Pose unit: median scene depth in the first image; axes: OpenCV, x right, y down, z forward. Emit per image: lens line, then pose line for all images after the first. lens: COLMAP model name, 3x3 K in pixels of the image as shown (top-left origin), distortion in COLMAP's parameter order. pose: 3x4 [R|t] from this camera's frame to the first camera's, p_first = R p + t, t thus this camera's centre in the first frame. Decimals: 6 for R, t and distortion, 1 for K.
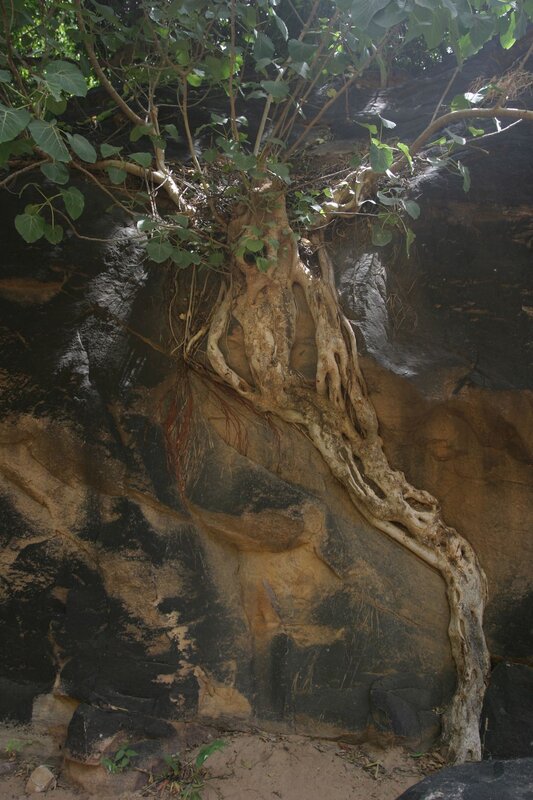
lens RADIAL K [[617.6, 0, 266.4], [0, 617.6, 400.5], [0, 0, 1]] dist [-0.079966, 0.031655]
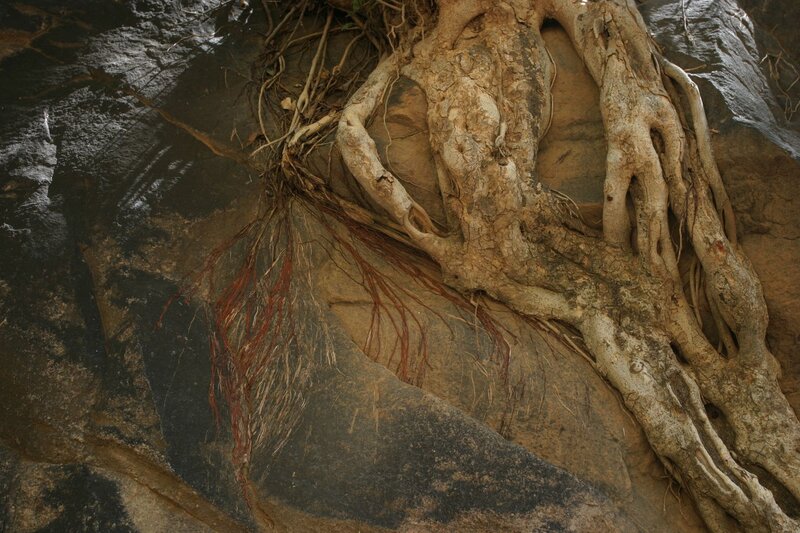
lens RADIAL K [[997.6, 0, 398.2], [0, 997.6, 264.1], [0, 0, 1]] dist [-0.011341, 0.000000]
pose [[0.997949, 0.037625, -0.051784, -0.016737], [-0.052876, 0.940502, -0.335649, 0.225979], [0.036074, 0.337698, 0.940563, 0.394611]]
